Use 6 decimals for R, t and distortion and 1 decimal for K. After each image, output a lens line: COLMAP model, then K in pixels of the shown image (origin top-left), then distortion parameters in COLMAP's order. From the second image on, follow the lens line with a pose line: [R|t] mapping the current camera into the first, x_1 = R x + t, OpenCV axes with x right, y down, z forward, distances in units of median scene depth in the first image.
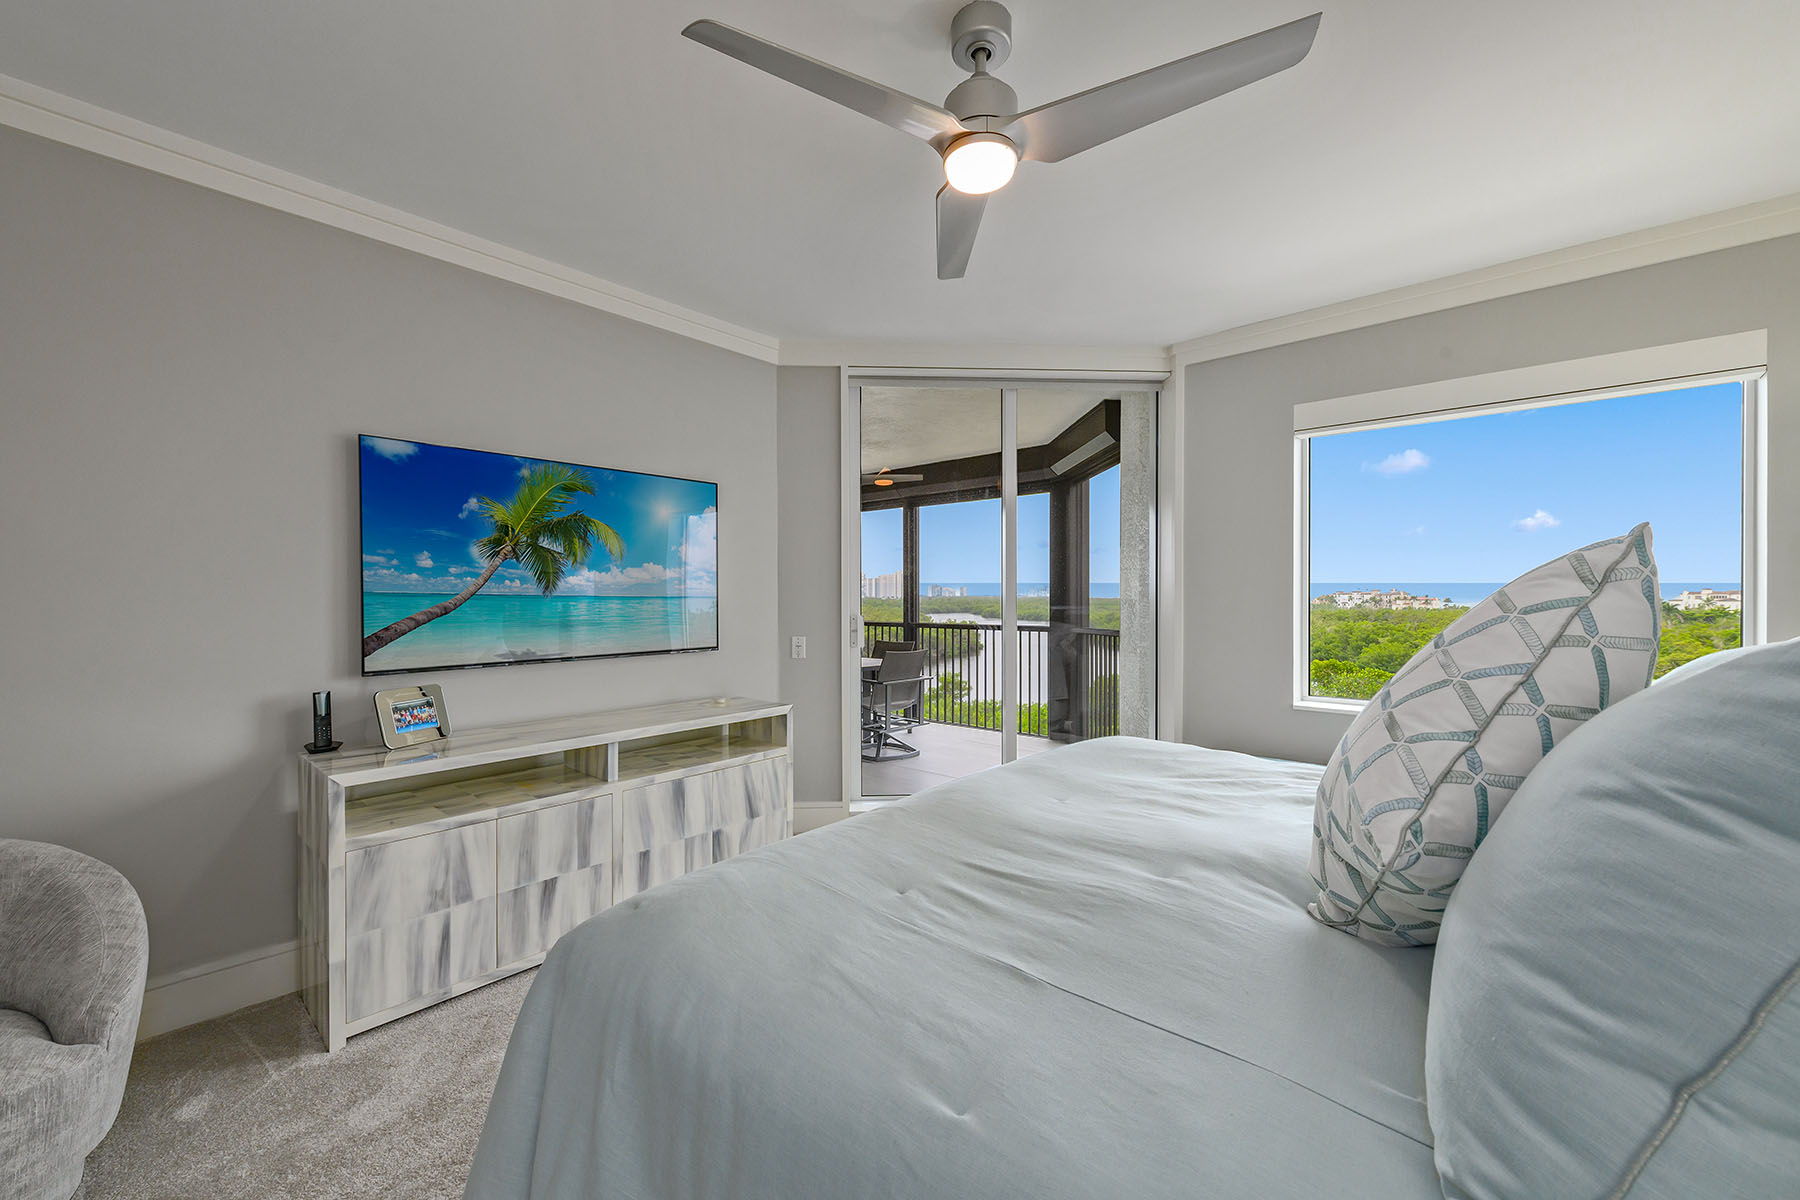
lens RADIAL K [[699.4, 0, 886.4], [0, 699.4, 600.2], [0, 0, 1]] dist [0.006484, -0.002257]
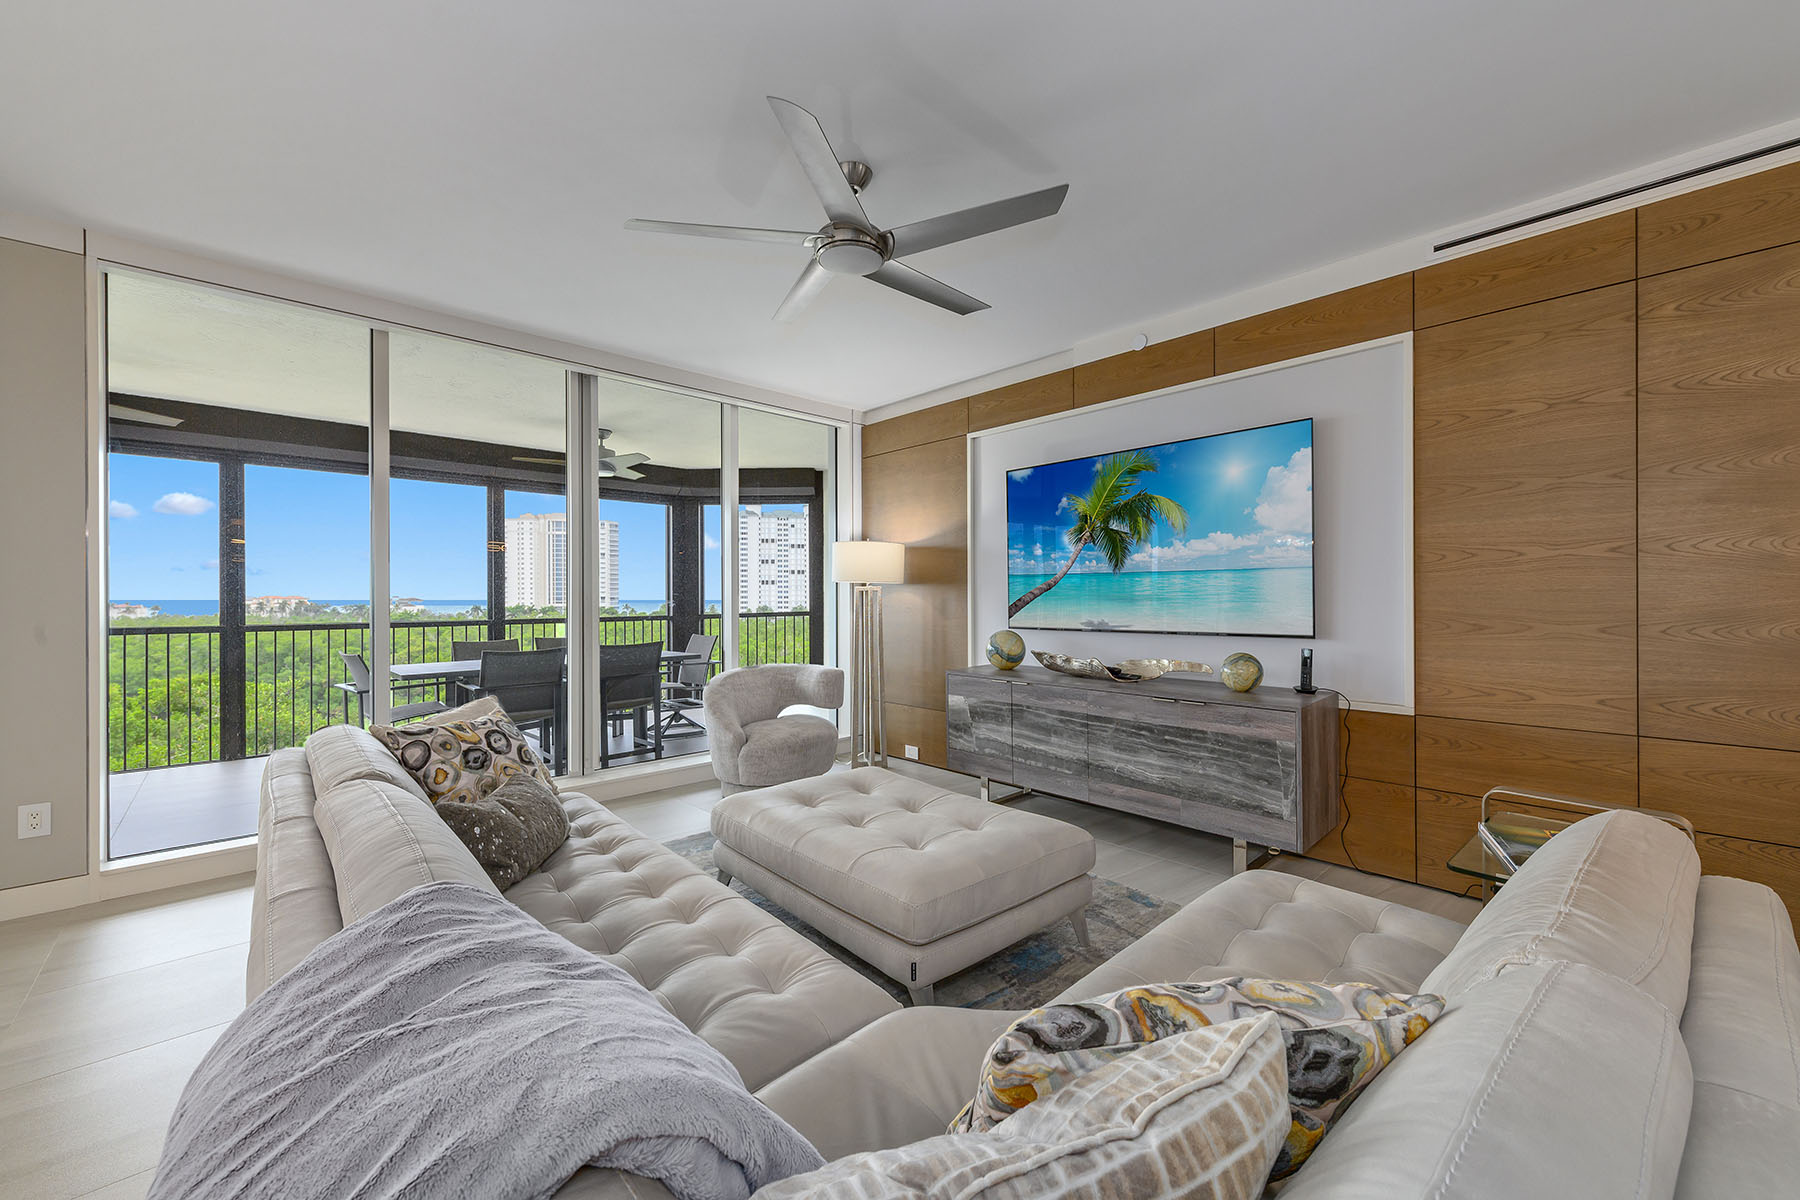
lens RADIAL K [[699.4, 0, 903.9], [0, 699.4, 600.2], [0, 0, 1]] dist [0.006484, -0.002257]
pose [[-0.065205, -0.000150, -0.997872, 0.678975], [0.003884, 0.999992, -0.000405, 0.038345], [0.997864, -0.003902, -0.065204, 0.755369]]
